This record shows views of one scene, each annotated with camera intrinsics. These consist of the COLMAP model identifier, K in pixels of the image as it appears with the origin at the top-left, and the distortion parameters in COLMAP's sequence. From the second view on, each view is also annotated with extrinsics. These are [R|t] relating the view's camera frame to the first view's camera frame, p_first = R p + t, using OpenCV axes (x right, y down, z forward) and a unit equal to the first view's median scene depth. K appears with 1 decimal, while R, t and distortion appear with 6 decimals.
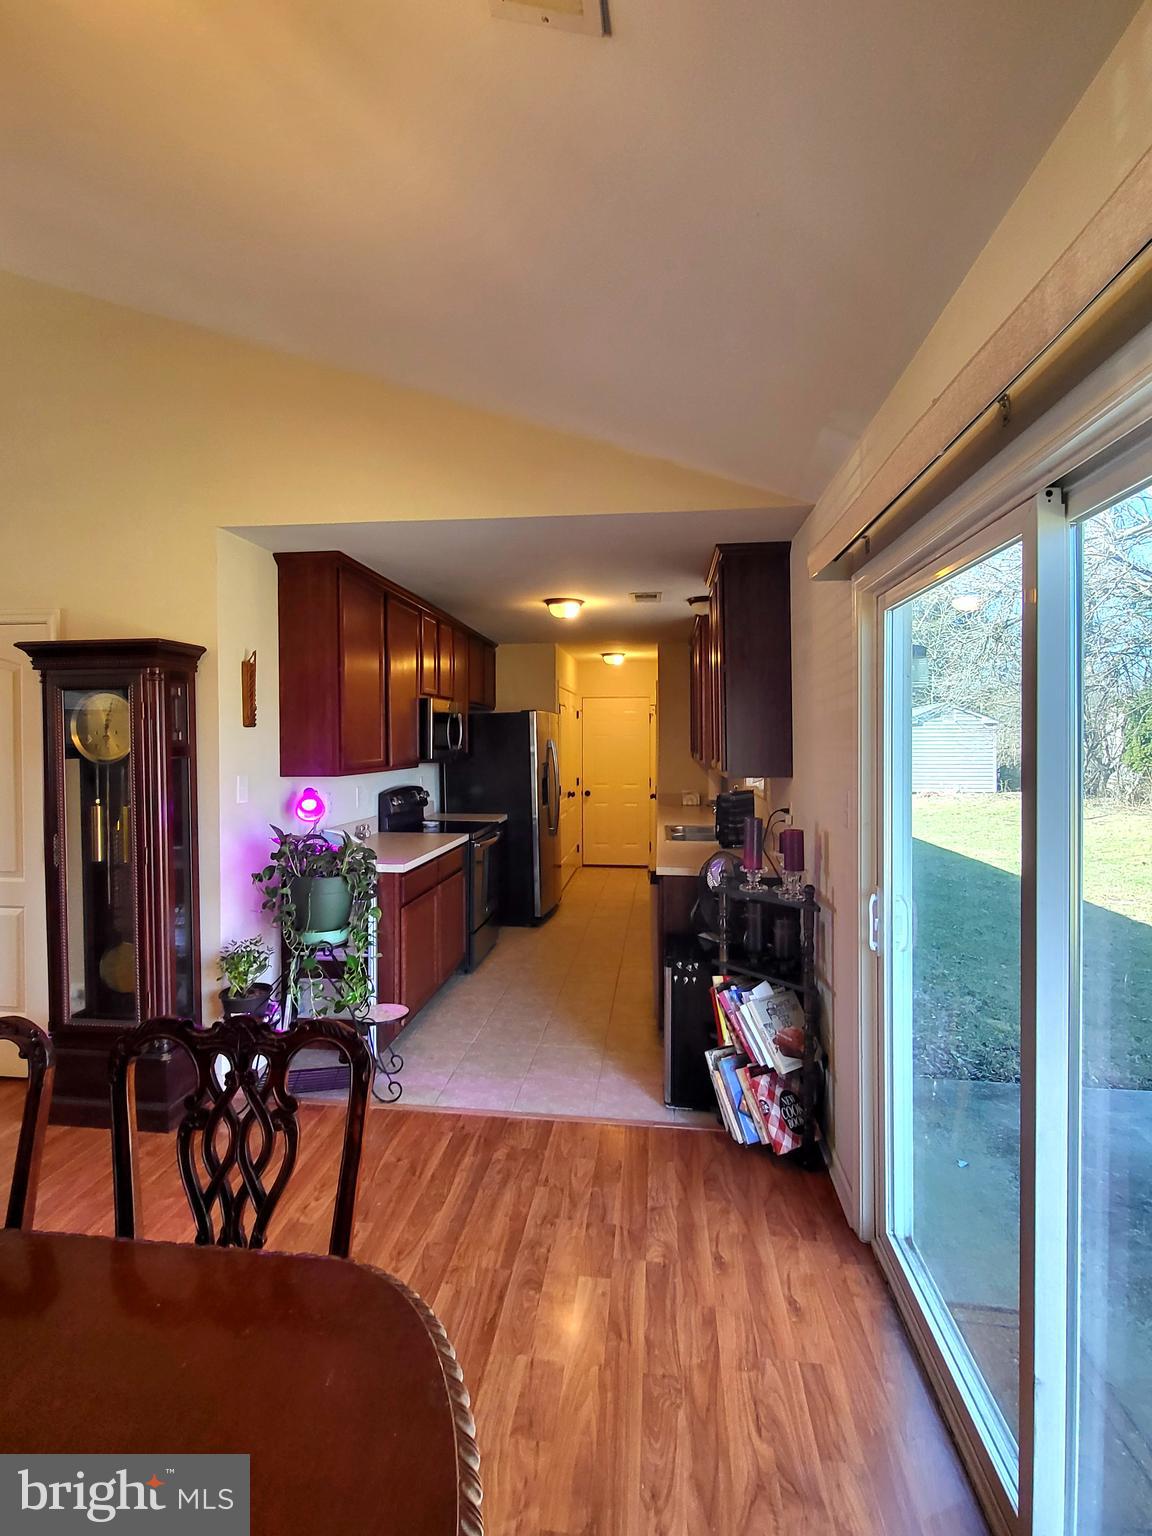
lens RADIAL K [[732.6, 0, 574.7], [0, 732.6, 759.9], [0, 0, 1]] dist [0.001051, 0.000119]
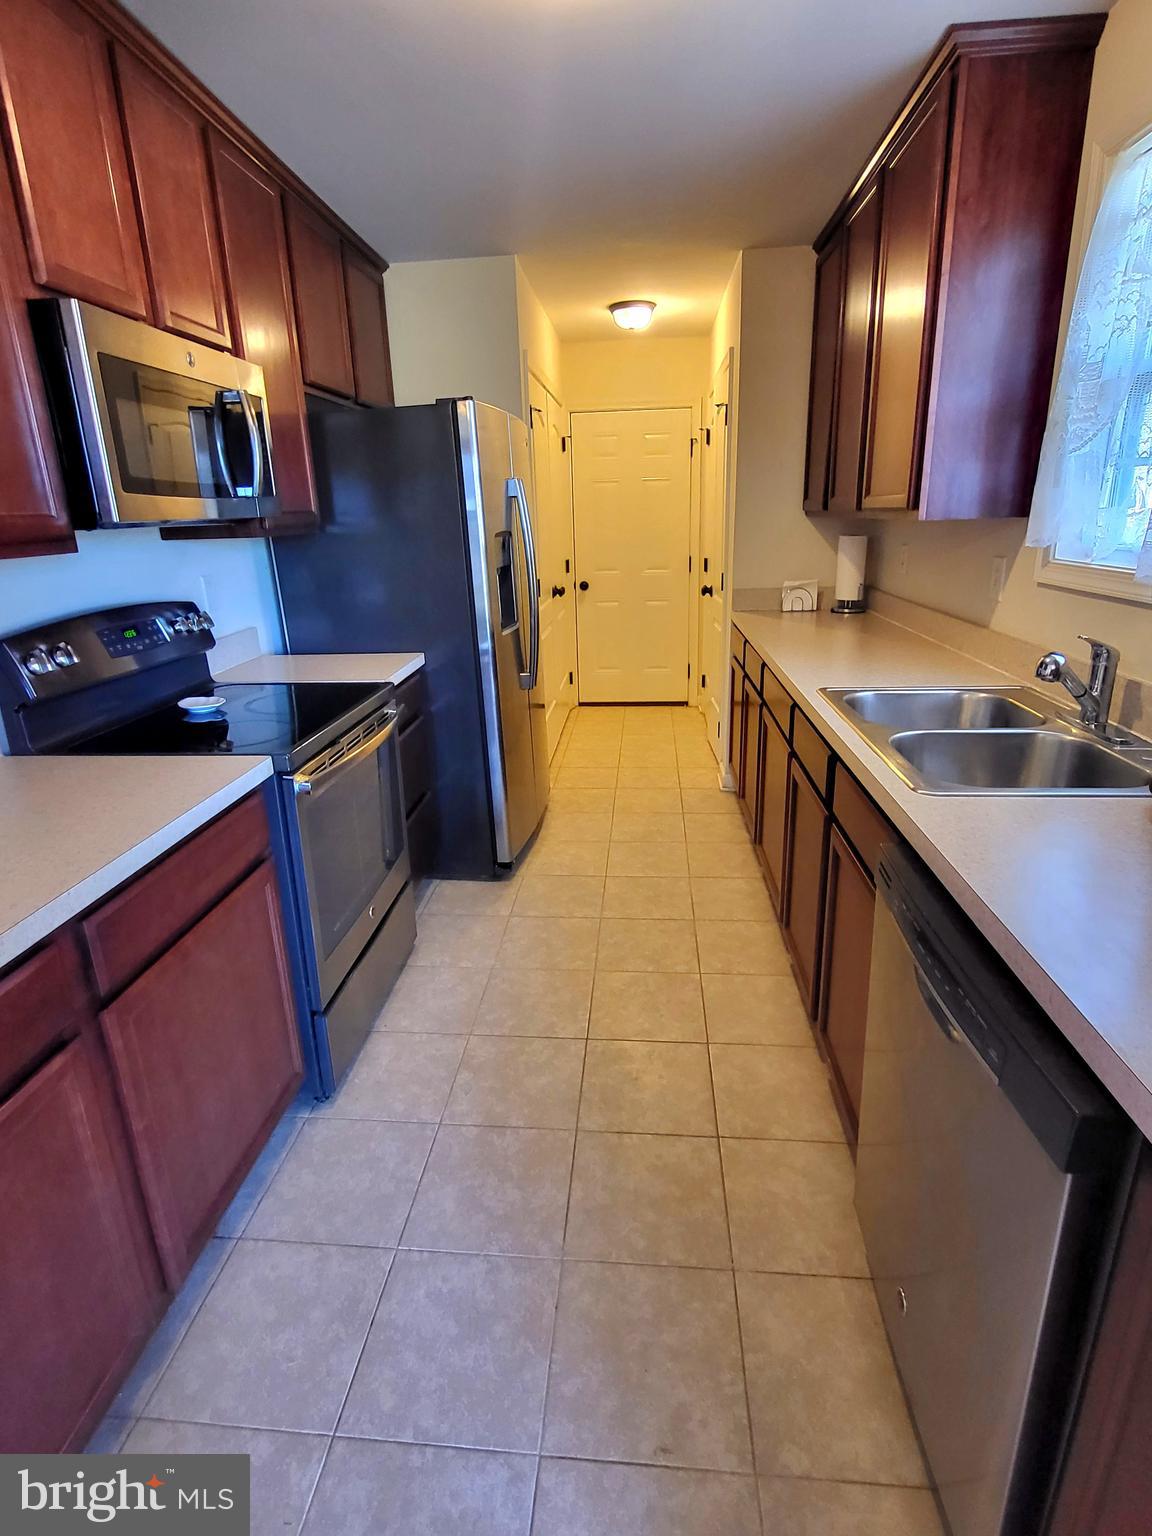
lens RADIAL K [[732.6, 0, 574.7], [0, 732.6, 759.9], [0, 0, 1]] dist [0.001051, 0.000119]
pose [[0.999113, -0.037215, 0.019685, -0.009710], [0.029818, 0.955591, 0.293184, 0.007621], [-0.029721, -0.292337, 0.955853, 0.509346]]
